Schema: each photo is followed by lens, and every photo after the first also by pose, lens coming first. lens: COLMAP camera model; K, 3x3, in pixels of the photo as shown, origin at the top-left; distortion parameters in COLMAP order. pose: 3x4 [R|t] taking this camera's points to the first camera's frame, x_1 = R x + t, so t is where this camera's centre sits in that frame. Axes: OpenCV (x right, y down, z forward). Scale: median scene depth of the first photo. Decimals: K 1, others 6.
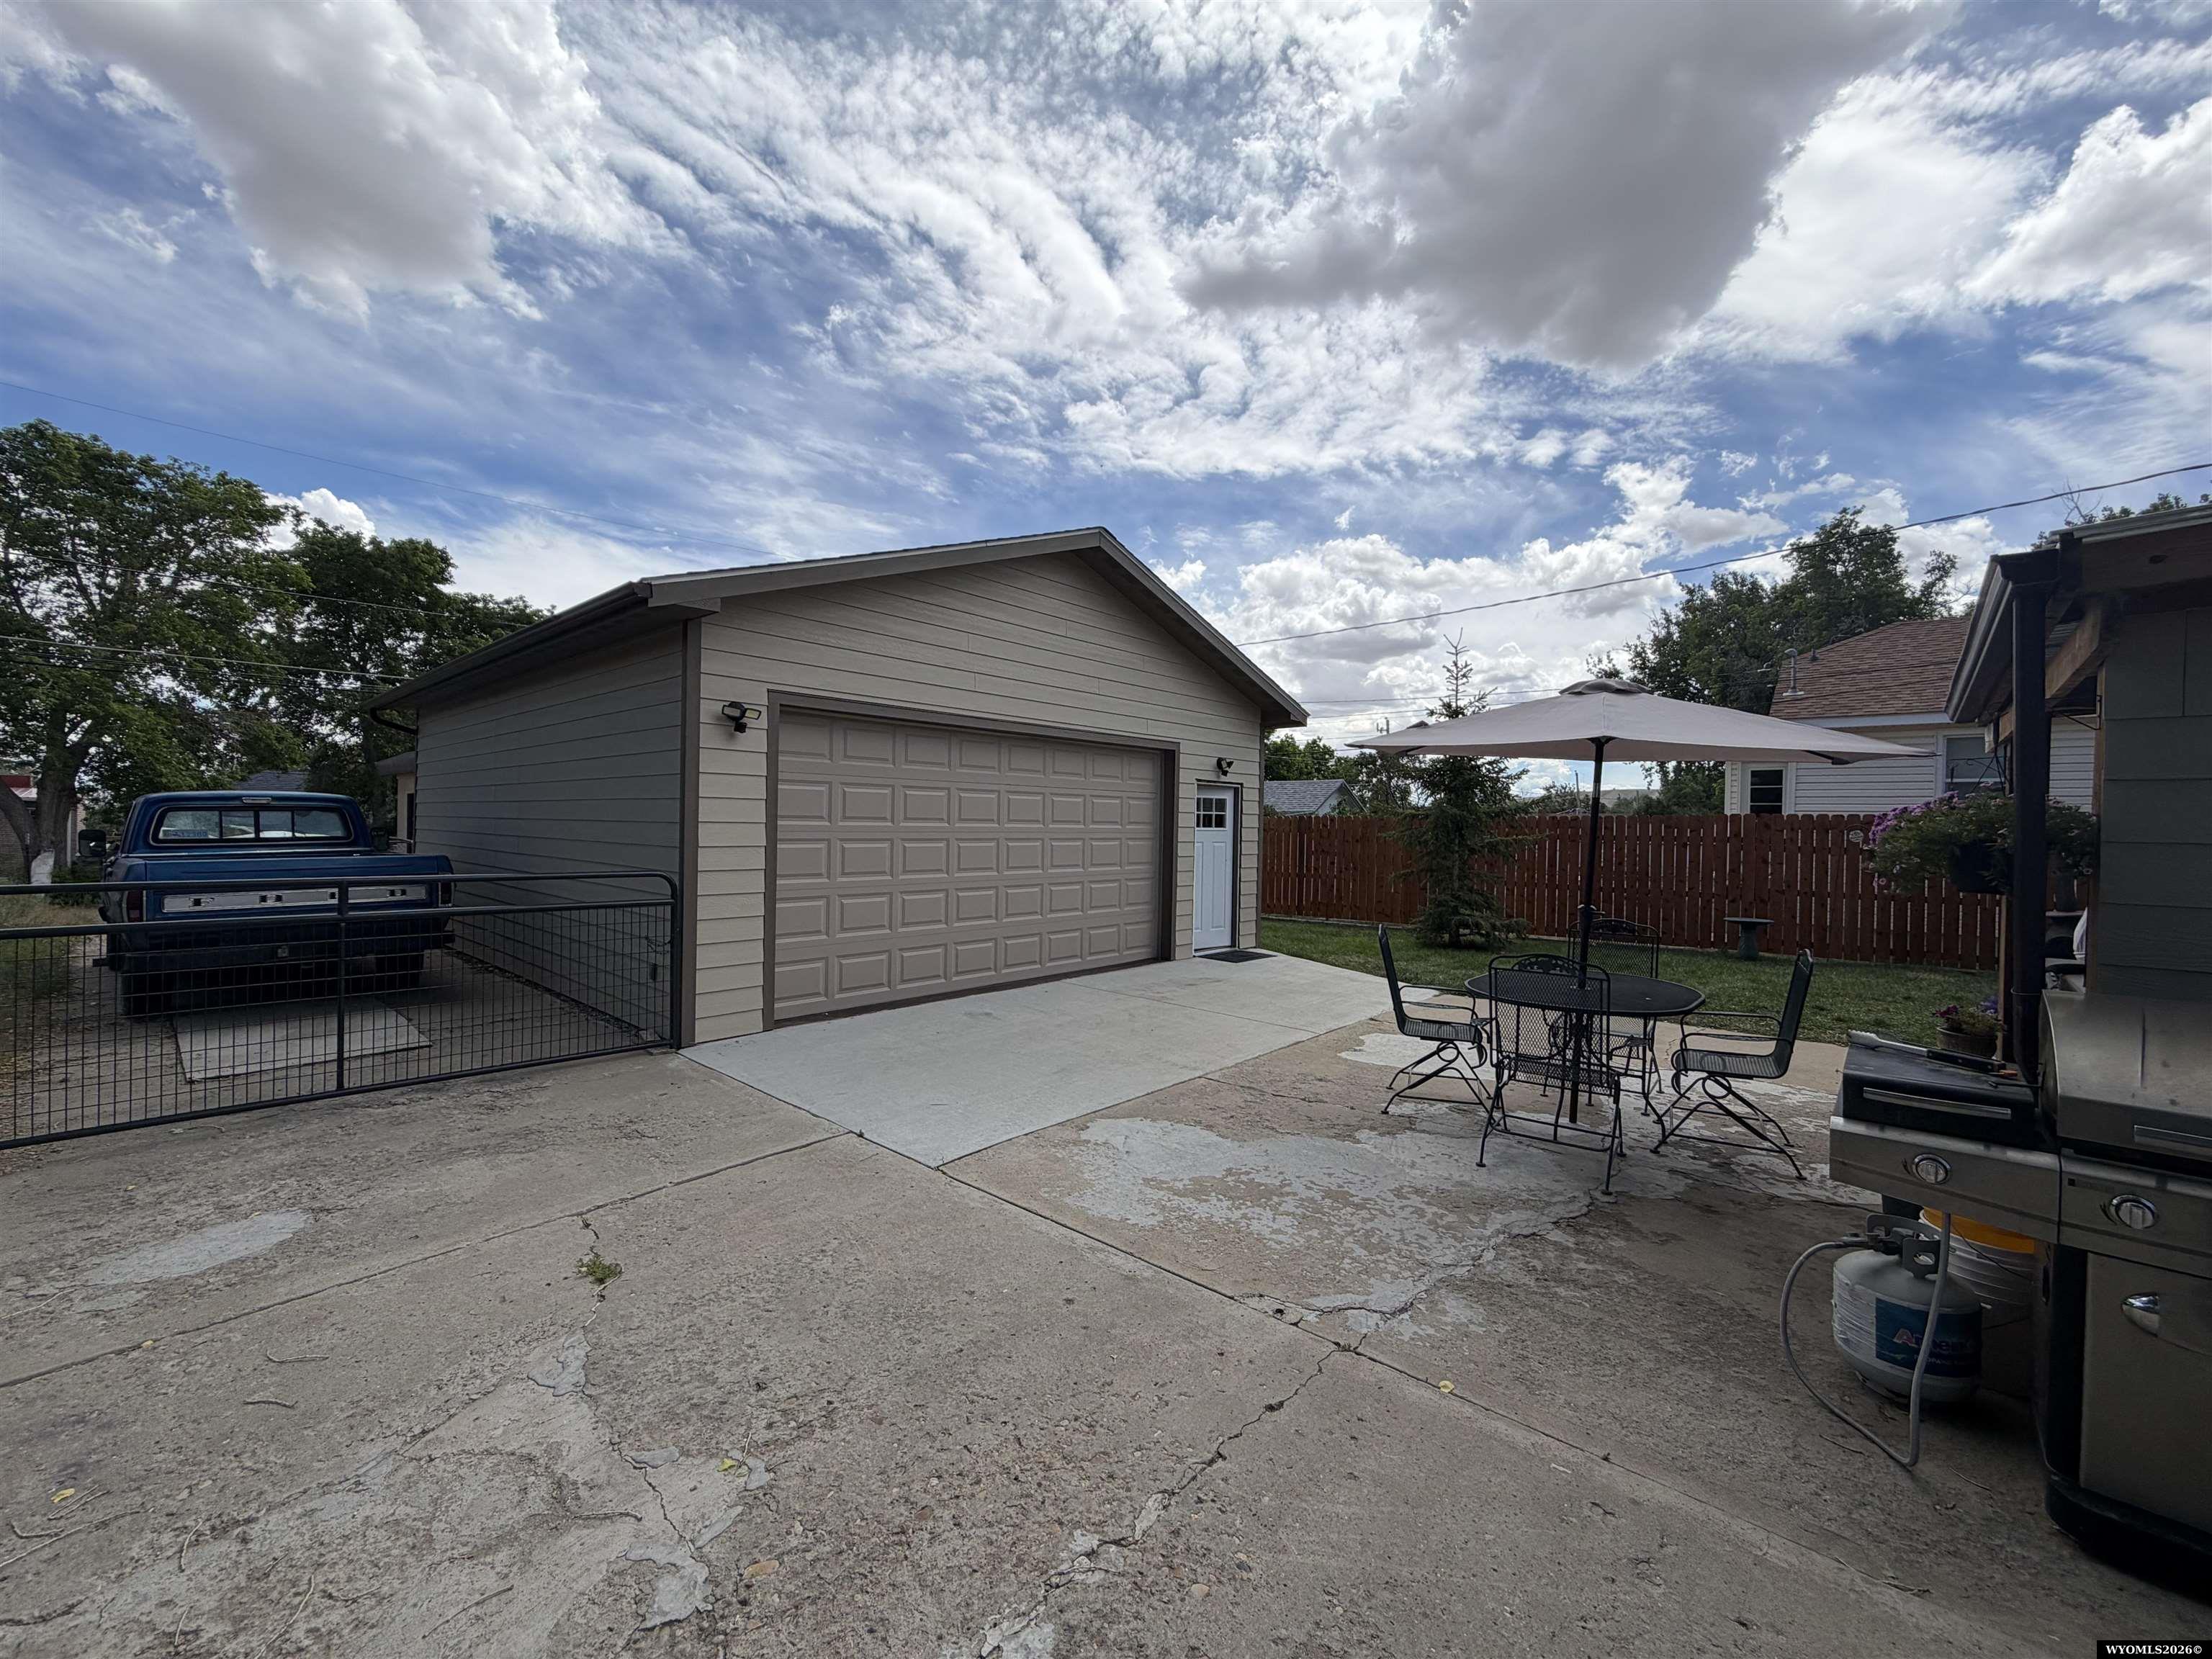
lens RADIAL K [[881.9, 0, 1111.7], [0, 881.9, 901.6], [0, 0, 1]] dist [0.001936, 0.000186]
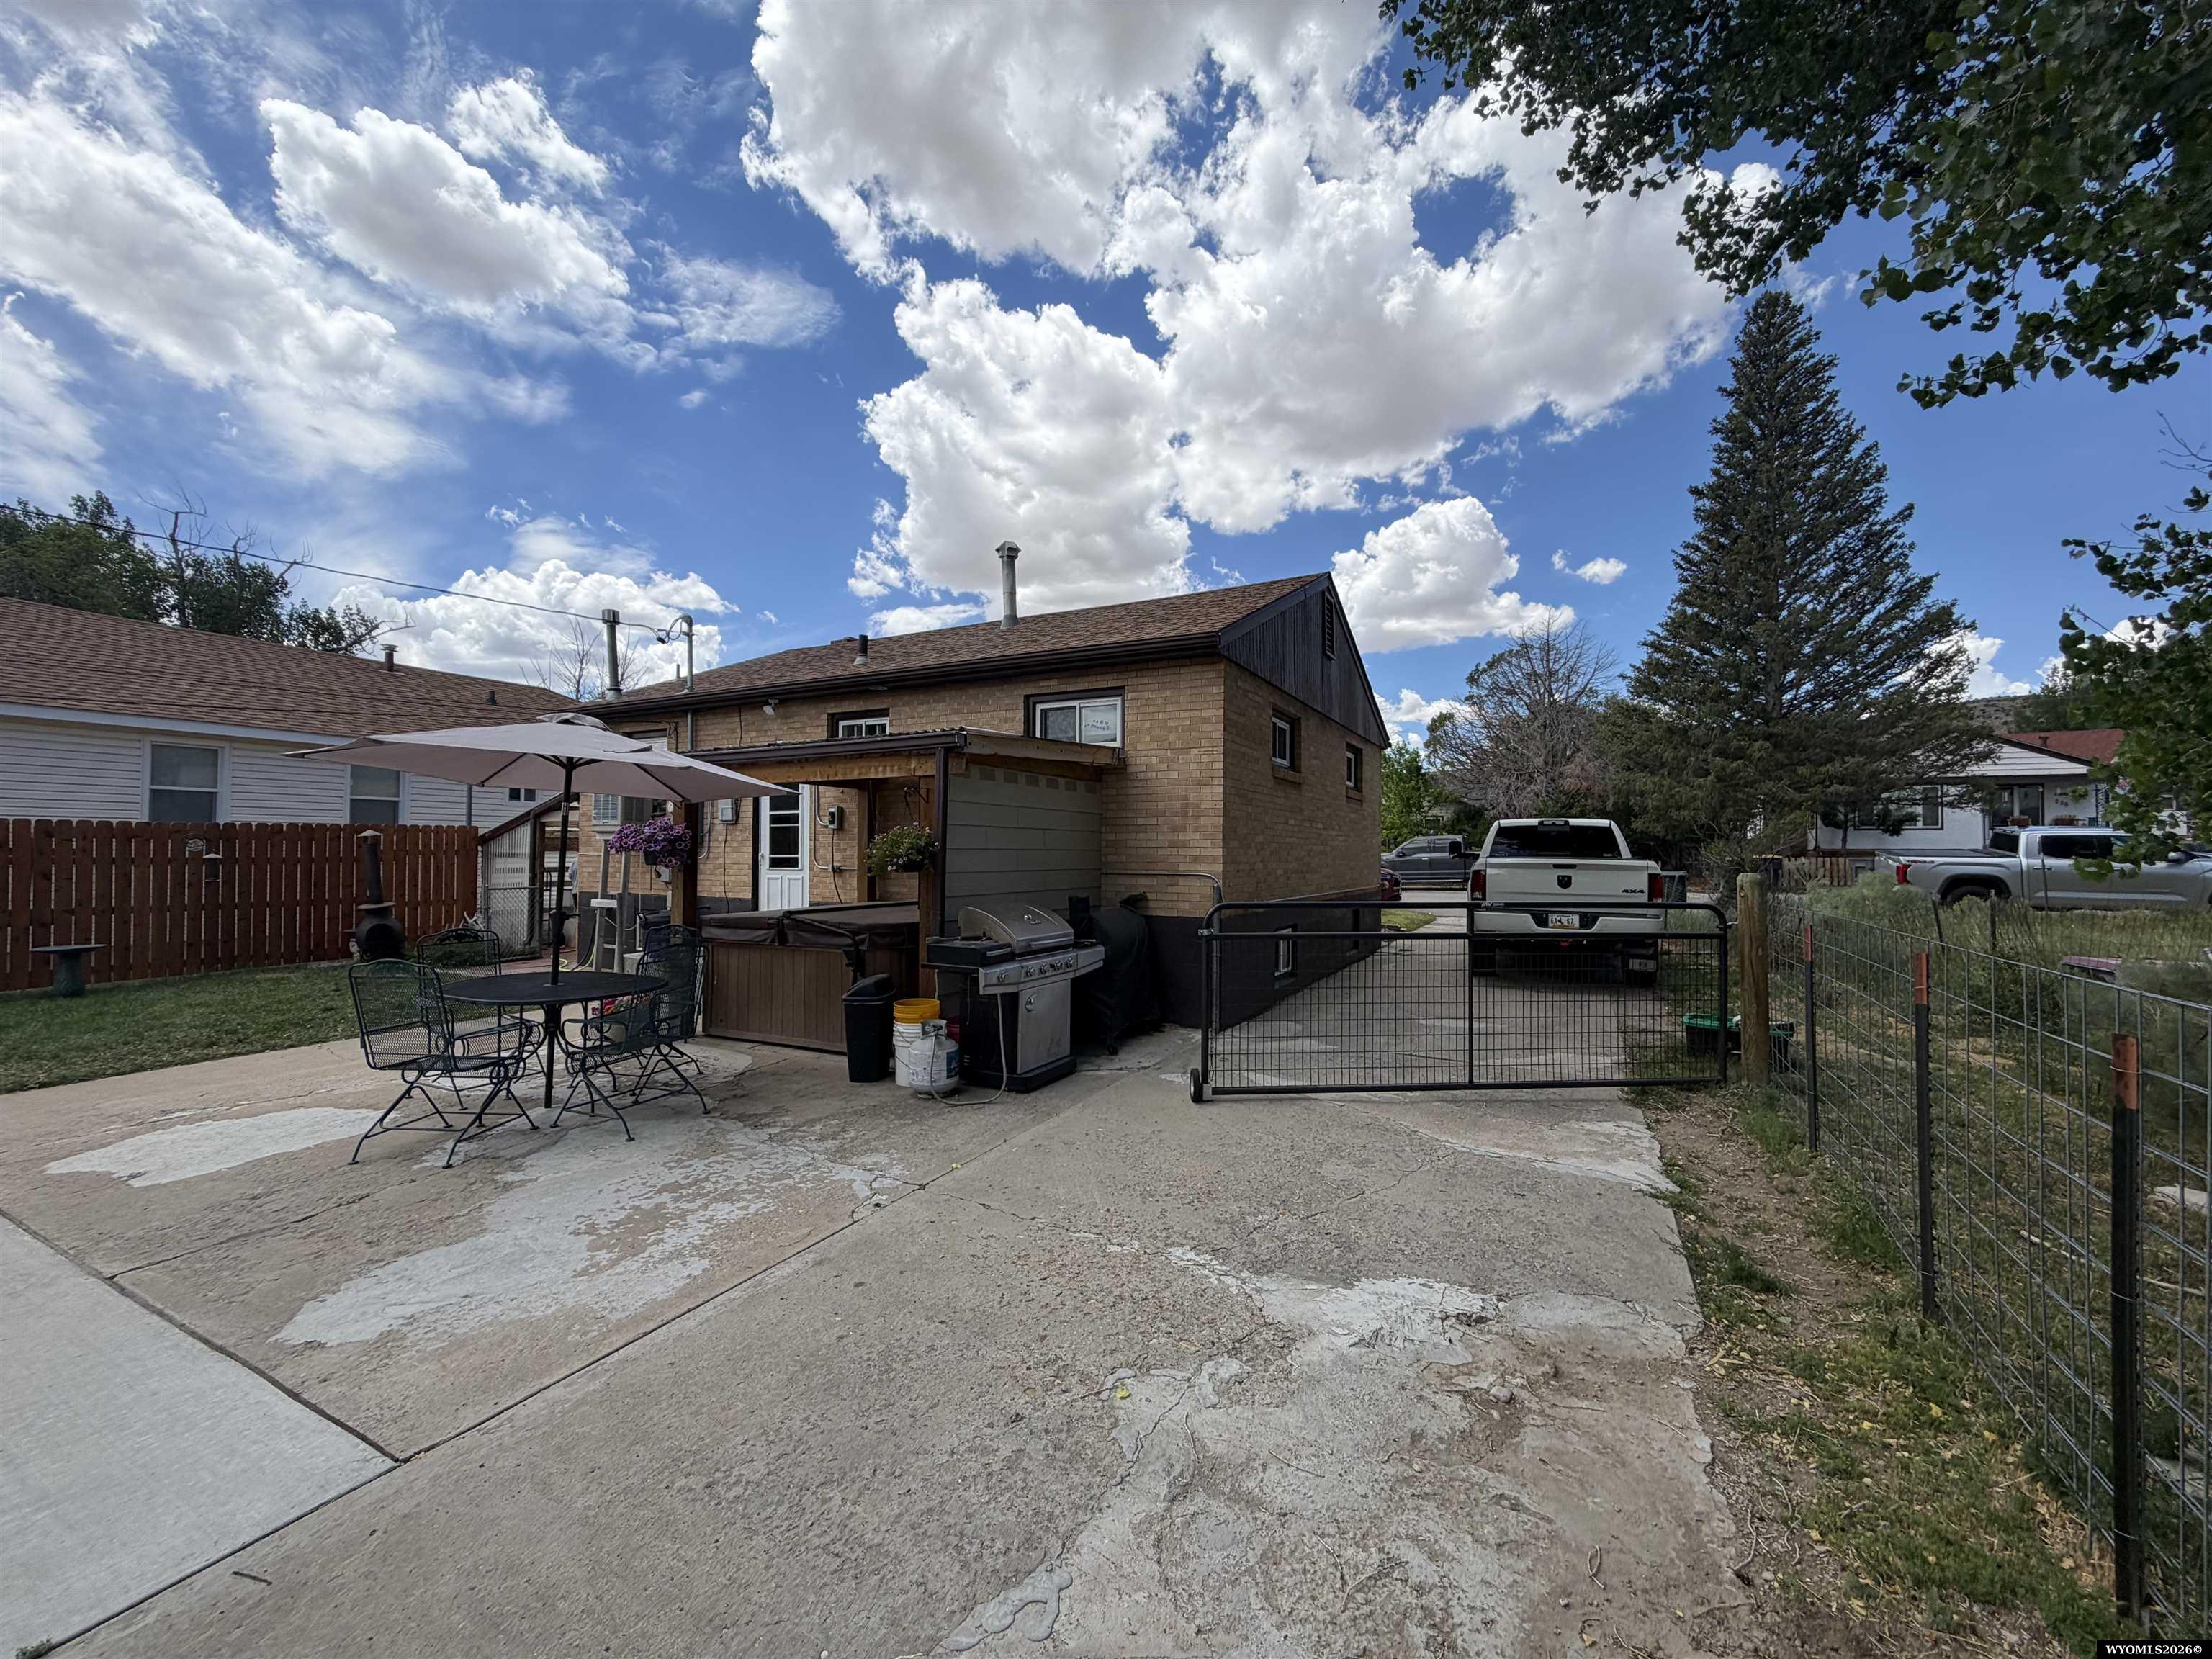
lens RADIAL K [[878.8, 0, 1102.5], [0, 878.8, 831.9], [0, 0, 1]] dist [0.000081, -0.000295]
pose [[-0.251987, 0.004792, 0.967719, -0.130878], [0.074895, 0.997085, 0.014565, -0.010689], [-0.964828, 0.076148, -0.251612, 0.105023]]
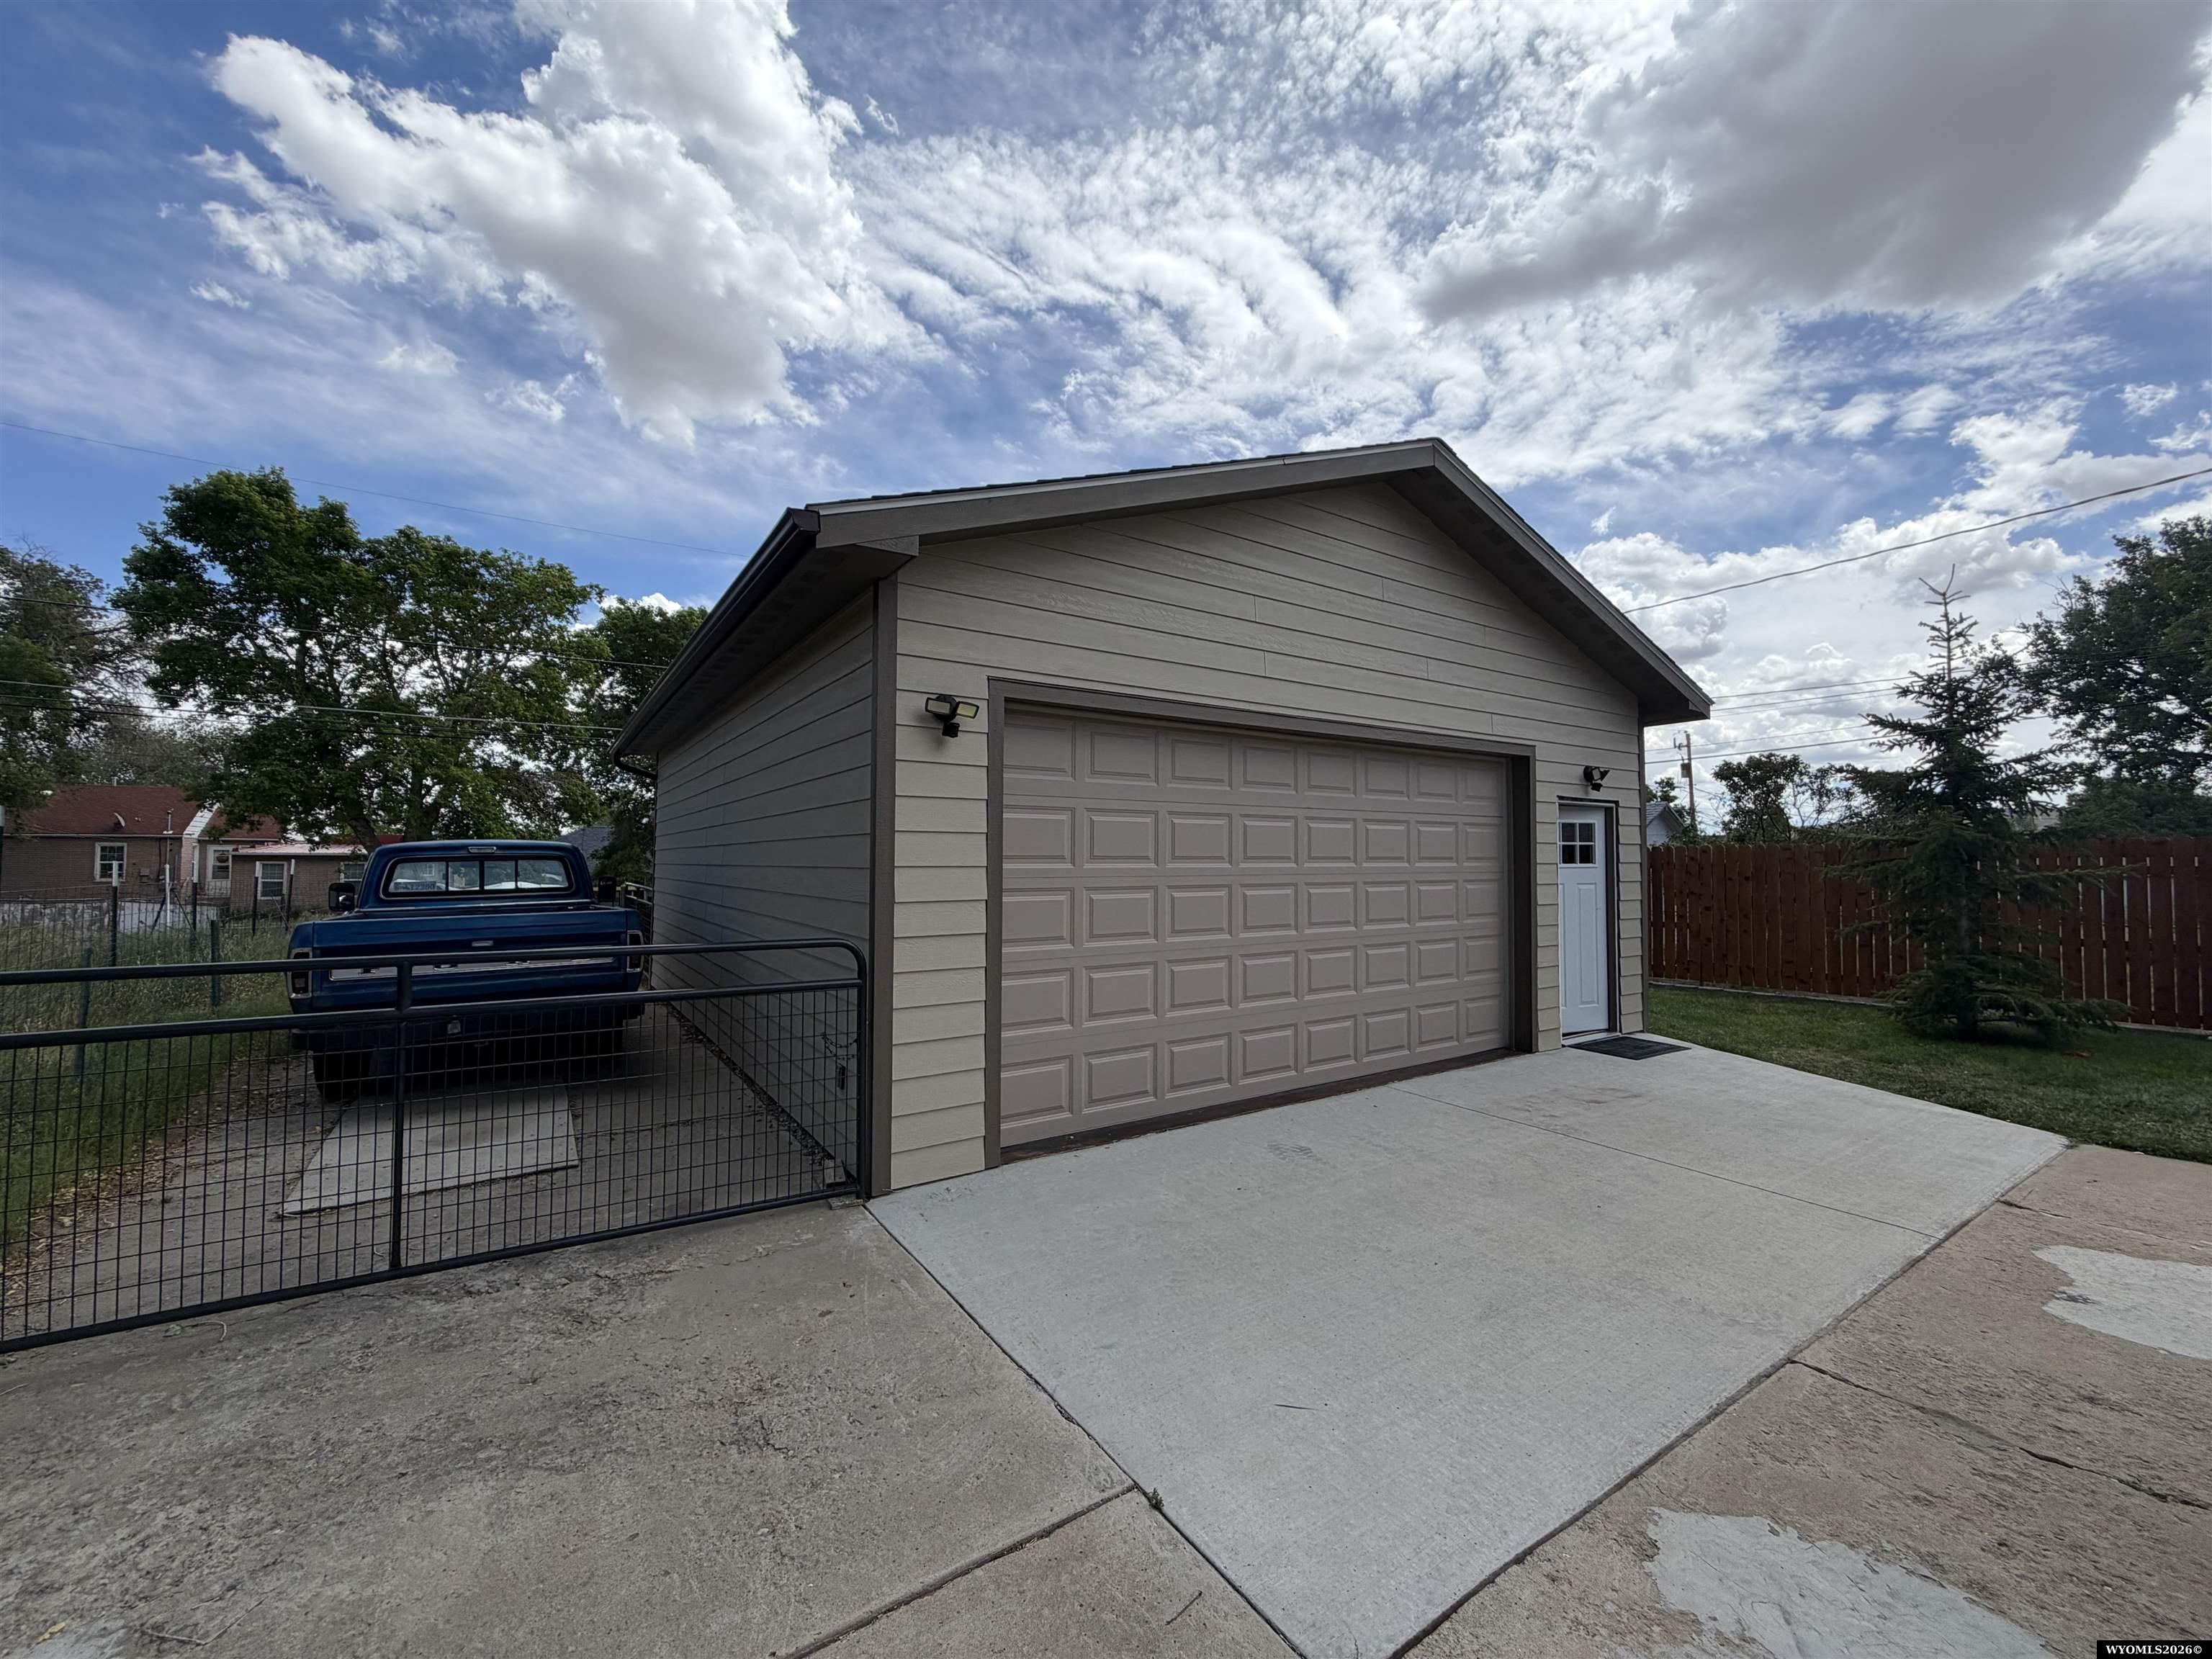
lens RADIAL K [[878.8, 0, 1102.5], [0, 878.8, 831.9], [0, 0, 1]] dist [0.000081, -0.000295]
pose [[0.967389, -0.023895, -0.252167, -0.030610], [-0.007143, 0.992571, -0.121458, -0.007521], [0.253196, 0.119298, 0.960031, 0.081508]]
